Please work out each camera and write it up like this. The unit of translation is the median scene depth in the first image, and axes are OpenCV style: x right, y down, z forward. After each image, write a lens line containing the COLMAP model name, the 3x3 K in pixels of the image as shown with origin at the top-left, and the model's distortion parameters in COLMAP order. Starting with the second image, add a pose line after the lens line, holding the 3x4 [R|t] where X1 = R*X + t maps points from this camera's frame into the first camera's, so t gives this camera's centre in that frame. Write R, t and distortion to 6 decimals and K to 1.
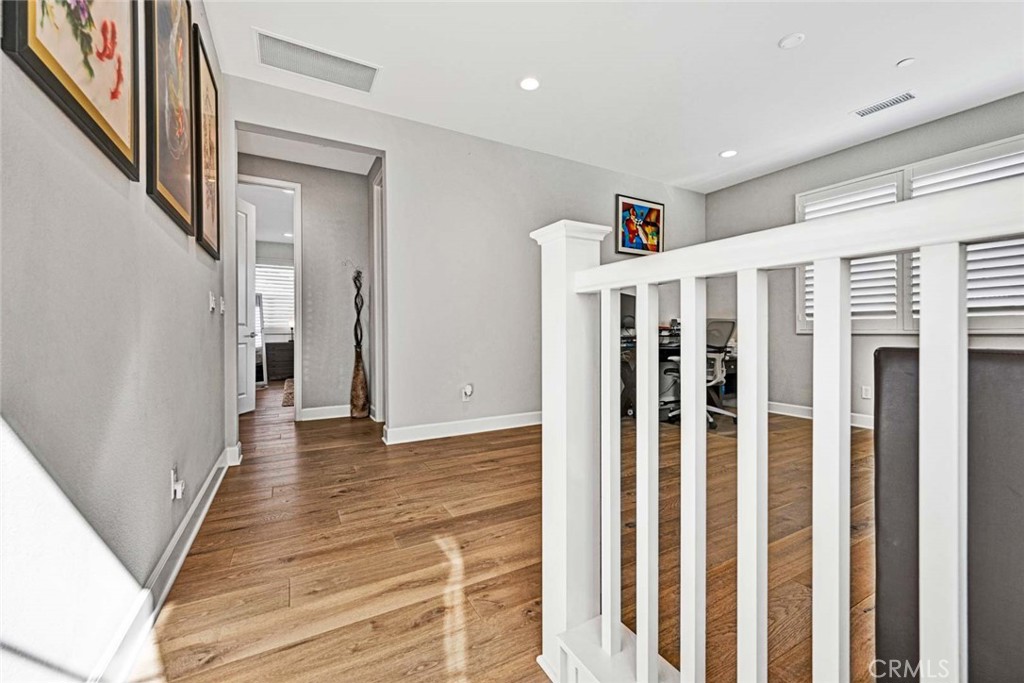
lens RADIAL K [[404.0, 0, 519.4], [0, 404.0, 337.4], [0, 0, 1]] dist [0.008095, -0.003217]
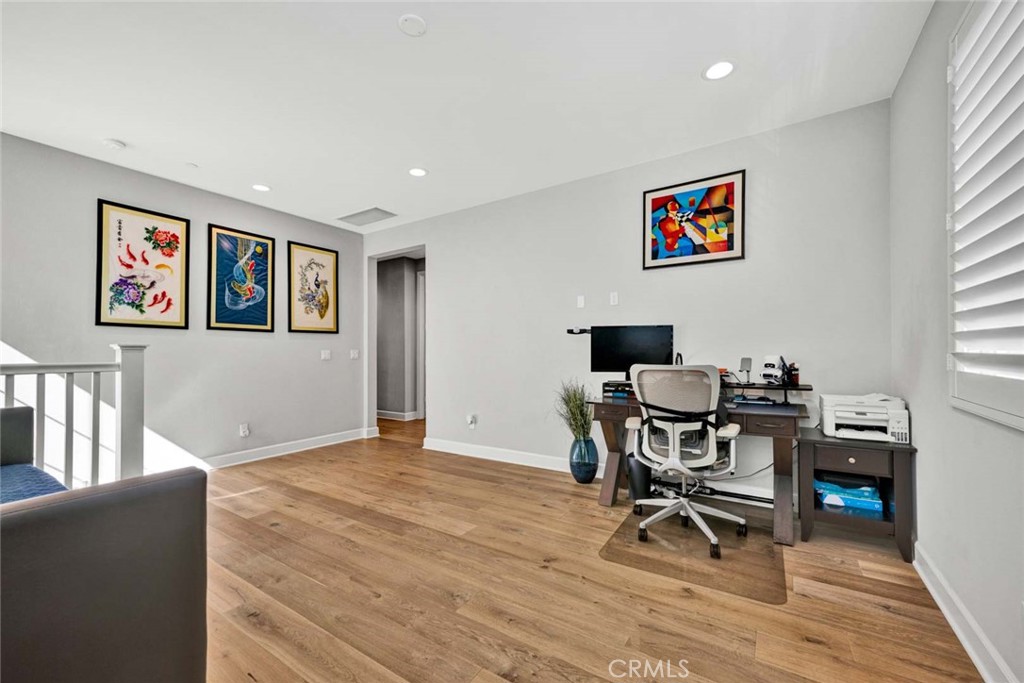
lens RADIAL K [[404.0, 0, 518.9], [0, 404.0, 344.7], [0, 0, 1]] dist [0.008095, -0.003217]
pose [[0.473269, -0.011328, -0.880845, 0.786848], [-0.007904, 0.999822, -0.017105, -0.055743], [0.880883, 0.015058, 0.473095, 0.444606]]
